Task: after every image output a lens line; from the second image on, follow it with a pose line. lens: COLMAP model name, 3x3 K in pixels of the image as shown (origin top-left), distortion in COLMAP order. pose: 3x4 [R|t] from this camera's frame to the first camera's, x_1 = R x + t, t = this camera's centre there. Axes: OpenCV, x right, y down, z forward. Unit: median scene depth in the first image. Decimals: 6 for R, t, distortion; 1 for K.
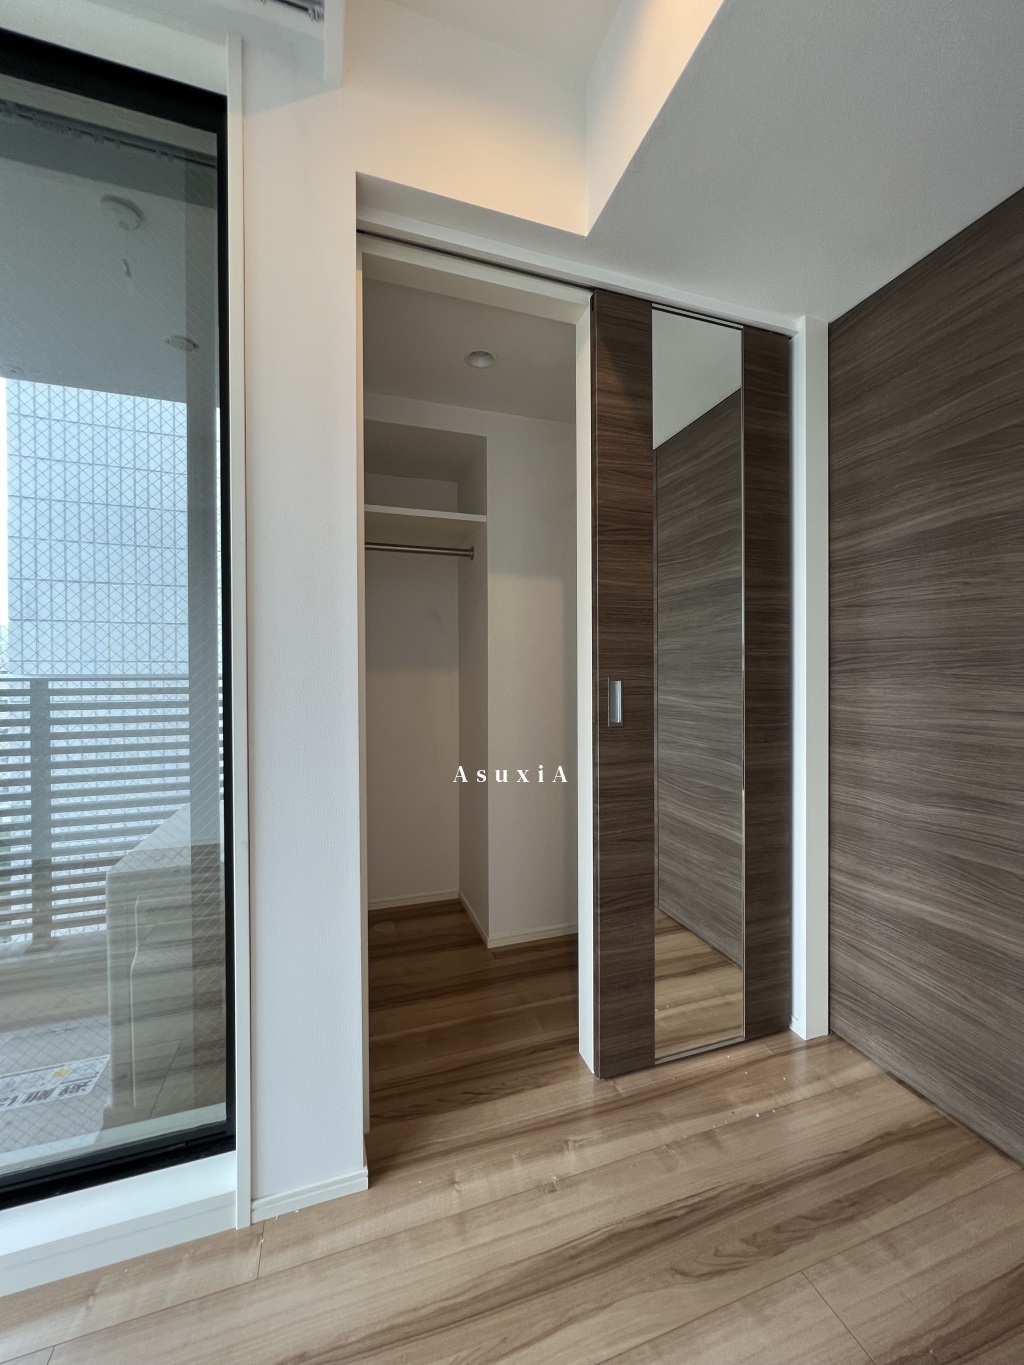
lens RADIAL K [[545.1, 0, 516.4], [0, 545.1, 681.6], [0, 0, 1]] dist [-0.002085, -0.000033]
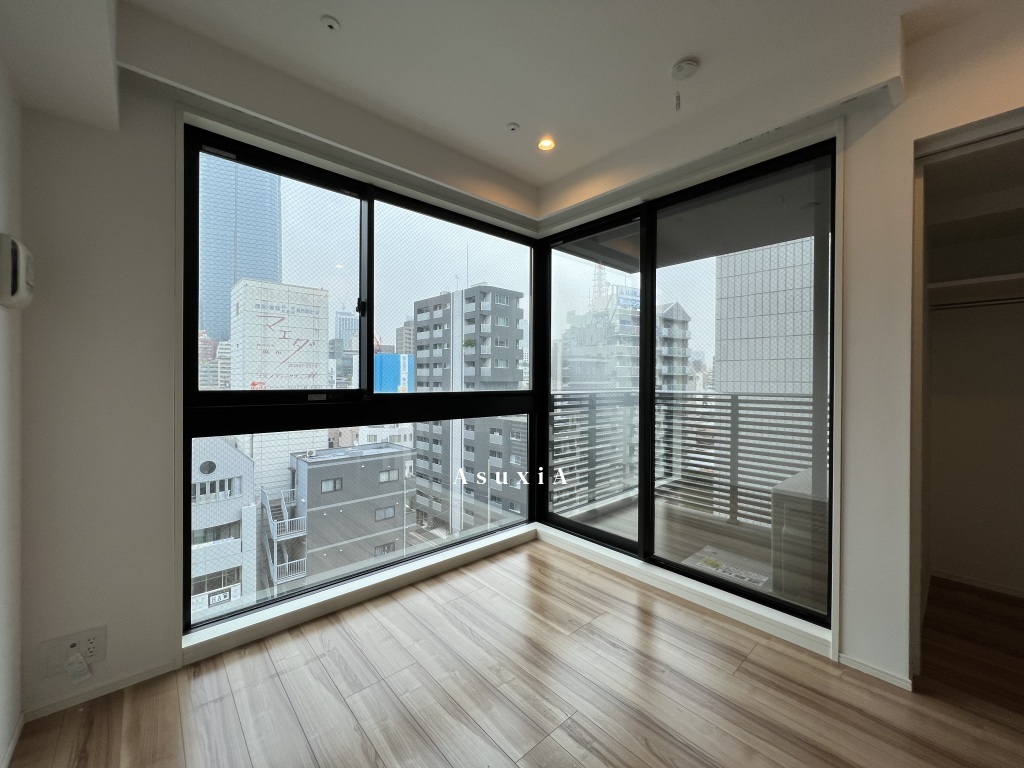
lens RADIAL K [[408.9, 0, 510.7], [0, 408.9, 381.6], [0, 0, 1]] dist [-0.002085, -0.000033]
pose [[0.389344, 0.010256, -0.921035, 0.346904], [-0.013883, 0.999890, 0.005266, -0.075081], [0.920988, 0.010736, 0.389444, -0.601930]]
